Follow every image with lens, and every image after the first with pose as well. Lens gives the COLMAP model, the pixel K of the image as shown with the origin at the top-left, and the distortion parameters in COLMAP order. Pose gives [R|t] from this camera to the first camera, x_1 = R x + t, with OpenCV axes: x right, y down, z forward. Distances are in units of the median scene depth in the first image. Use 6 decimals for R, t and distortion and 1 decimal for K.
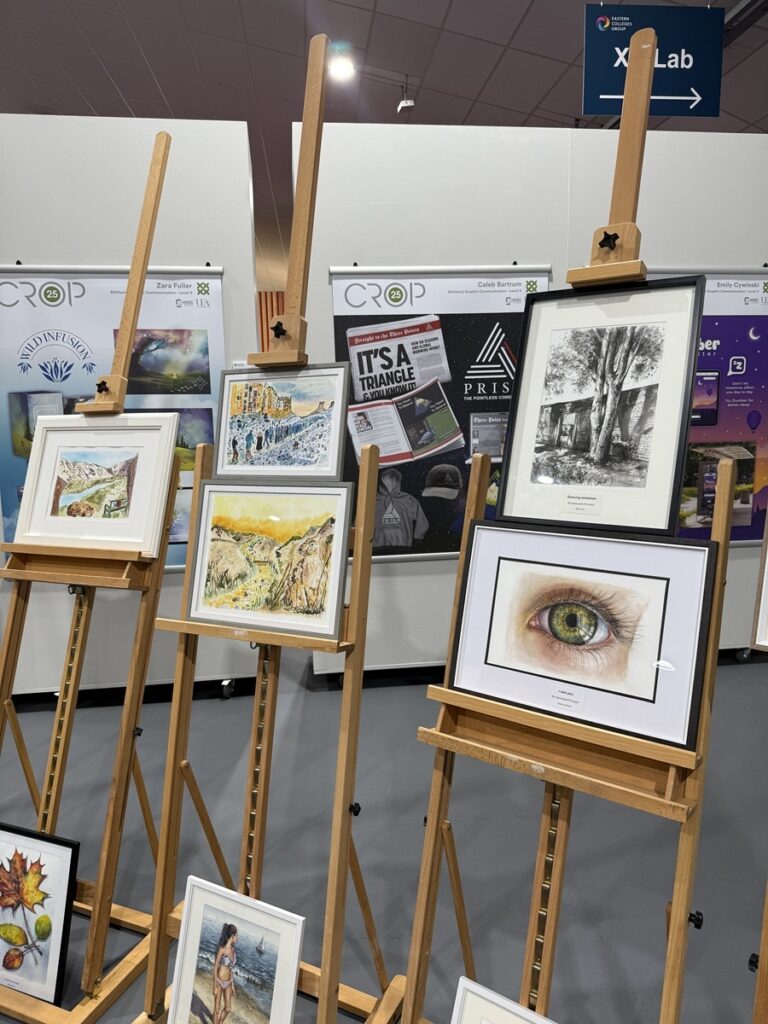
lens RADIAL K [[721.1, 0, 384.0], [0, 721.1, 512.0], [0, 0, 1]] dist [0.106022, -0.148894]
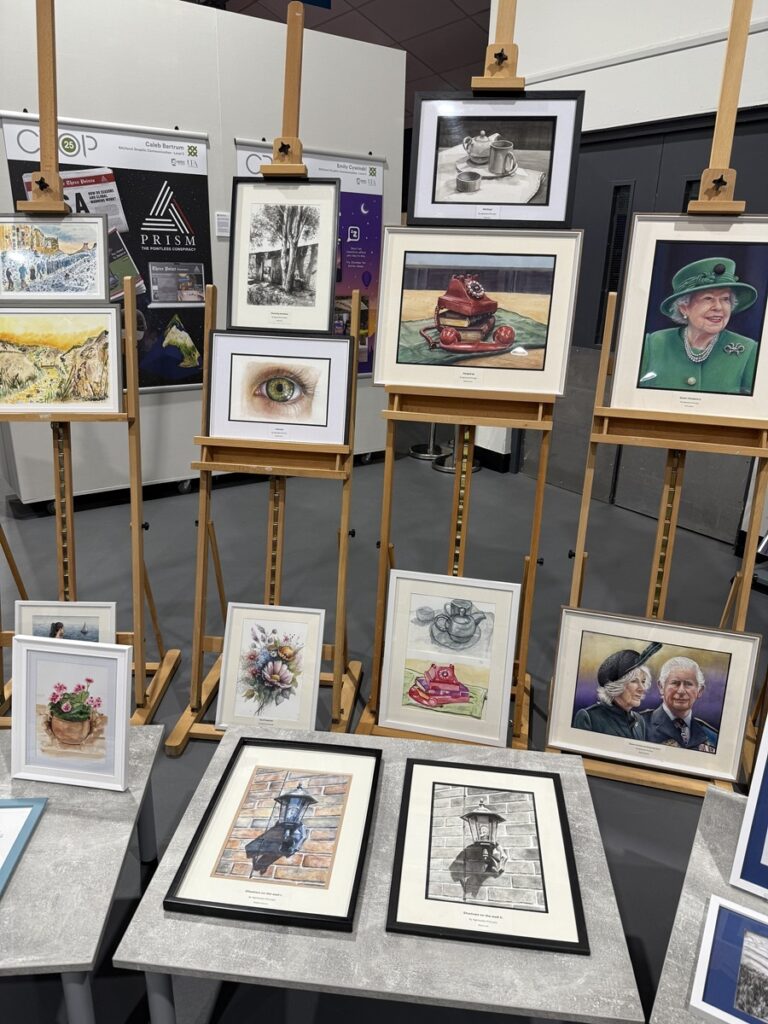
lens RADIAL K [[721.1, 0, 384.0], [0, 721.1, 512.0], [0, 0, 1]] dist [0.106022, -0.148894]
pose [[0.880098, -0.119514, 0.459505, -0.291723], [0.035390, 0.981621, 0.187530, 0.106011], [-0.473472, -0.148783, 0.868152, -0.543544]]
